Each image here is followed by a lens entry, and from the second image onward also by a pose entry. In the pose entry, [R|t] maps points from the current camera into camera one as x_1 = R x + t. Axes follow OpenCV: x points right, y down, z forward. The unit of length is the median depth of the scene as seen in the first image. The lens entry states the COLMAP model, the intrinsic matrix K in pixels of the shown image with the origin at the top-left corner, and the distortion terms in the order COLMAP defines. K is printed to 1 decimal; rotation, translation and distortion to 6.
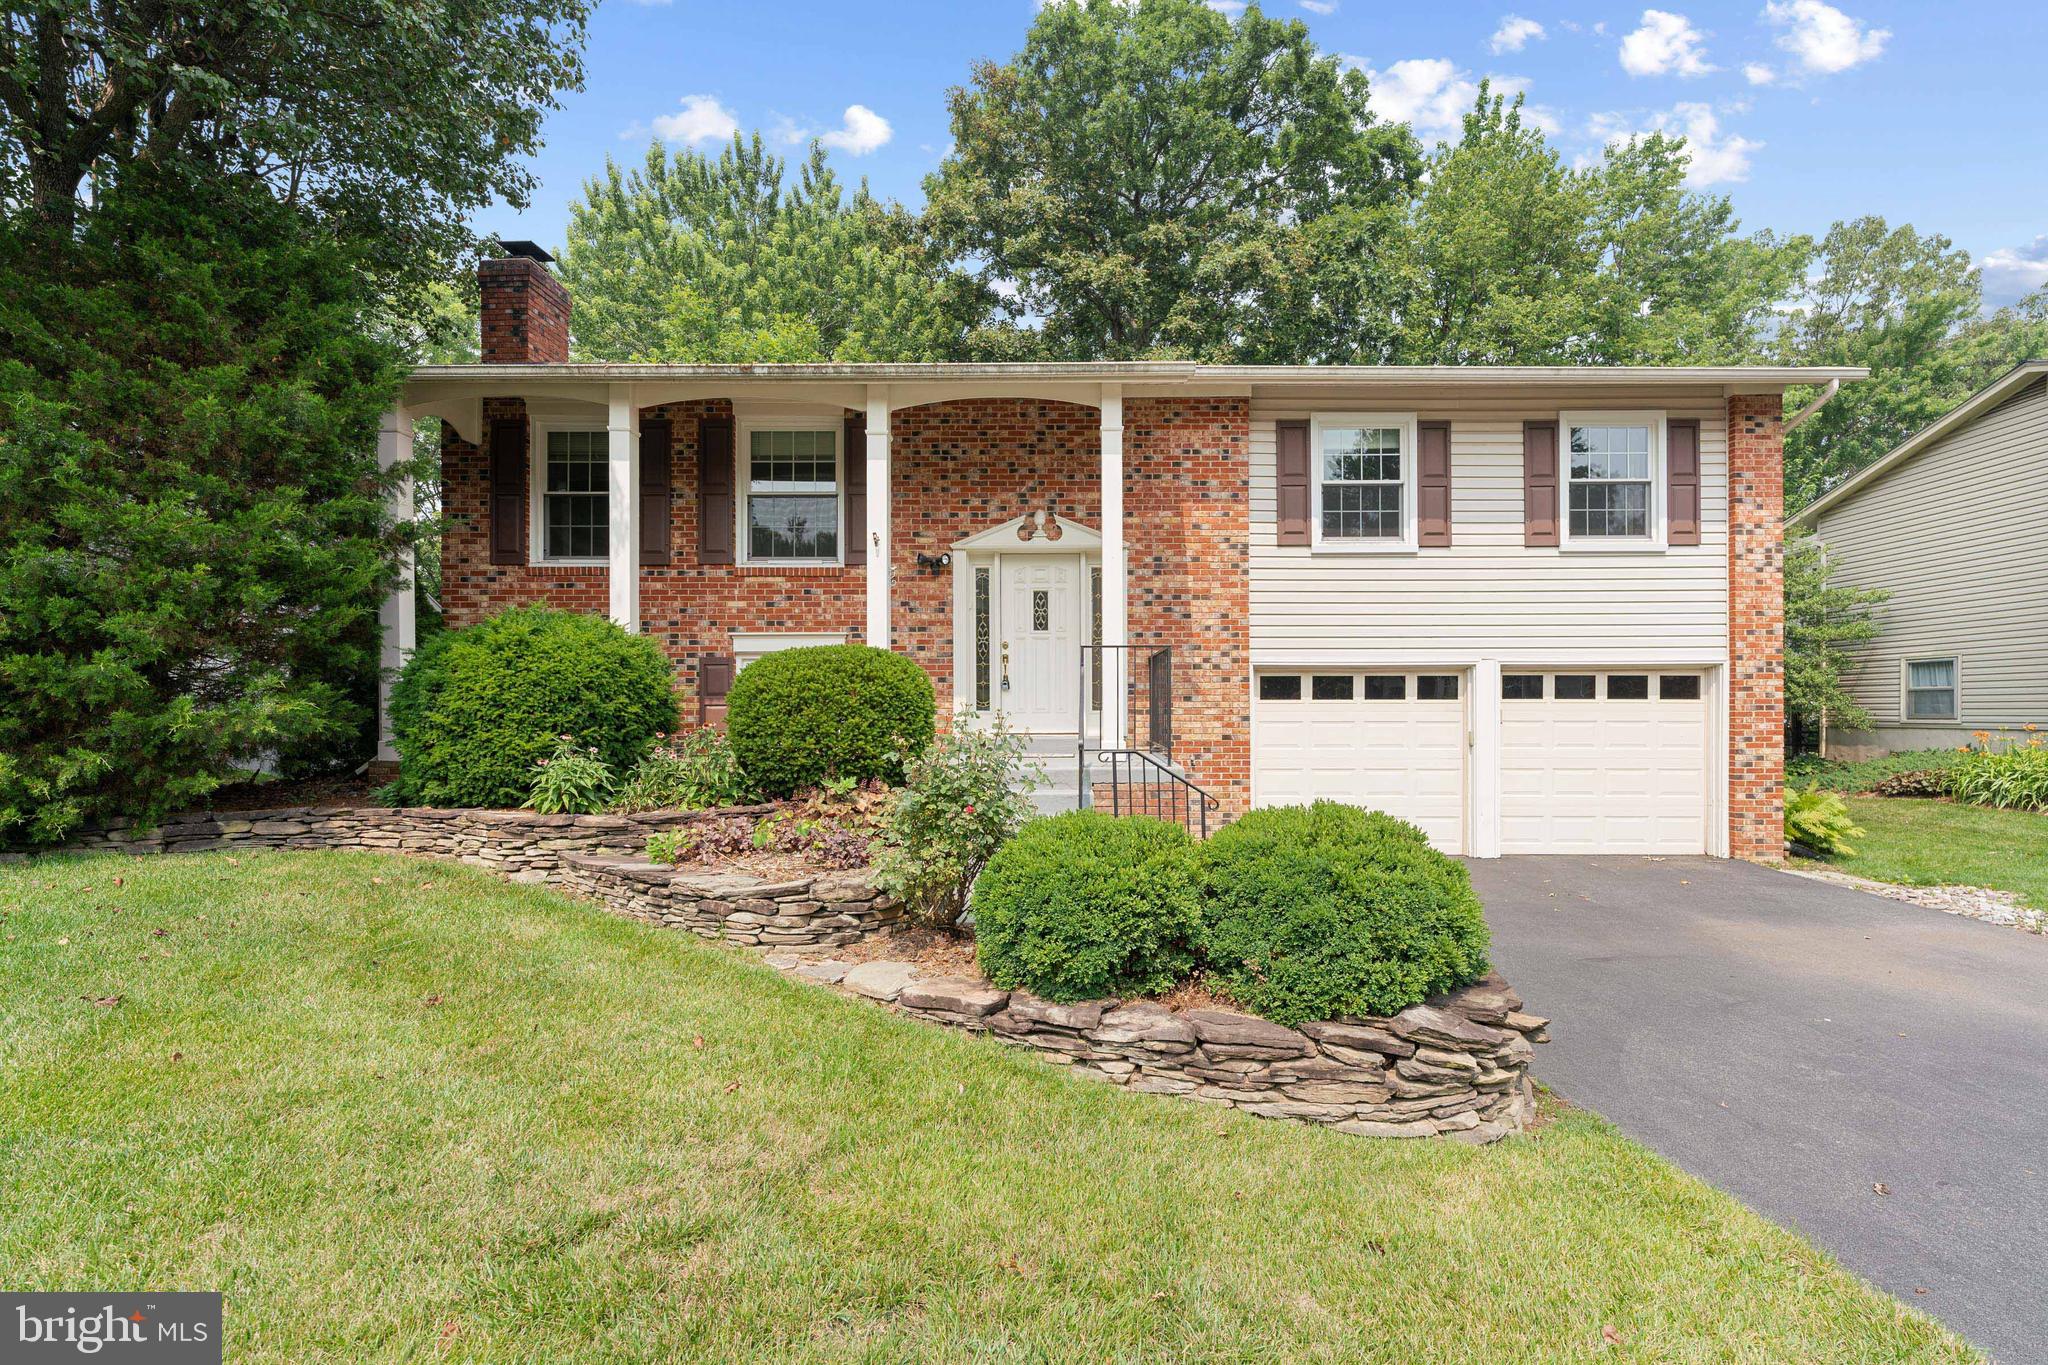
lens RADIAL K [[847.7, 0, 1024.4], [0, 847.7, 722.9], [0, 0, 1]] dist [0.000086, -0.000123]
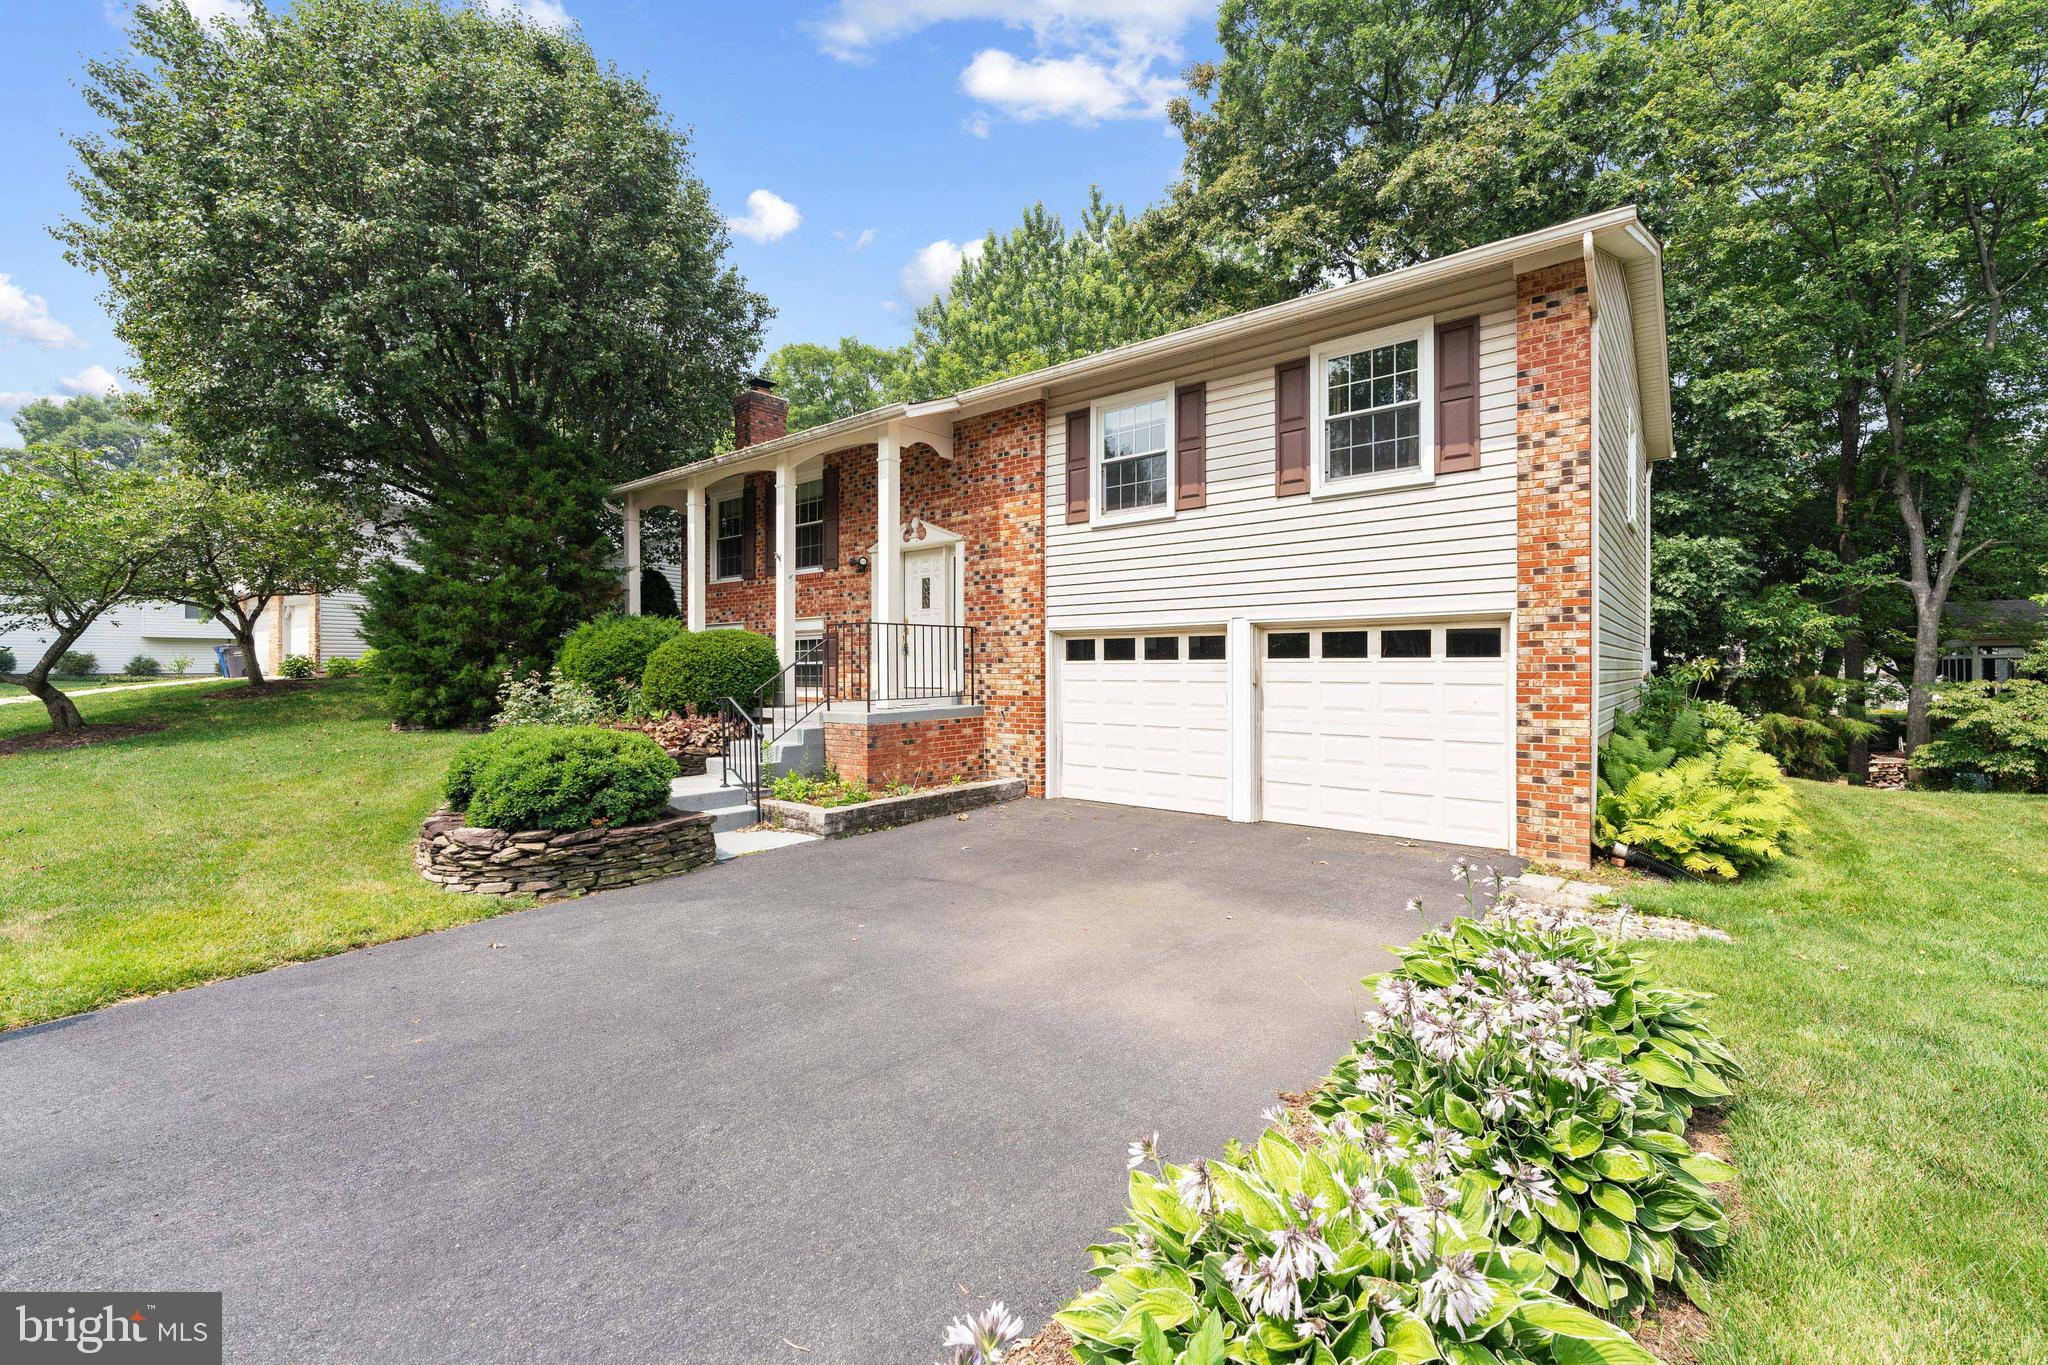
lens RADIAL K [[815.9, 0, 1024.0], [0, 815.9, 682.5], [0, 0, 1]] dist [0.000253, 0.000003]
pose [[0.788613, 0.010119, -0.614806, 0.931195], [-0.007767, 0.999949, 0.006496, -0.005072], [0.614841, -0.000347, 0.788651, 0.108110]]
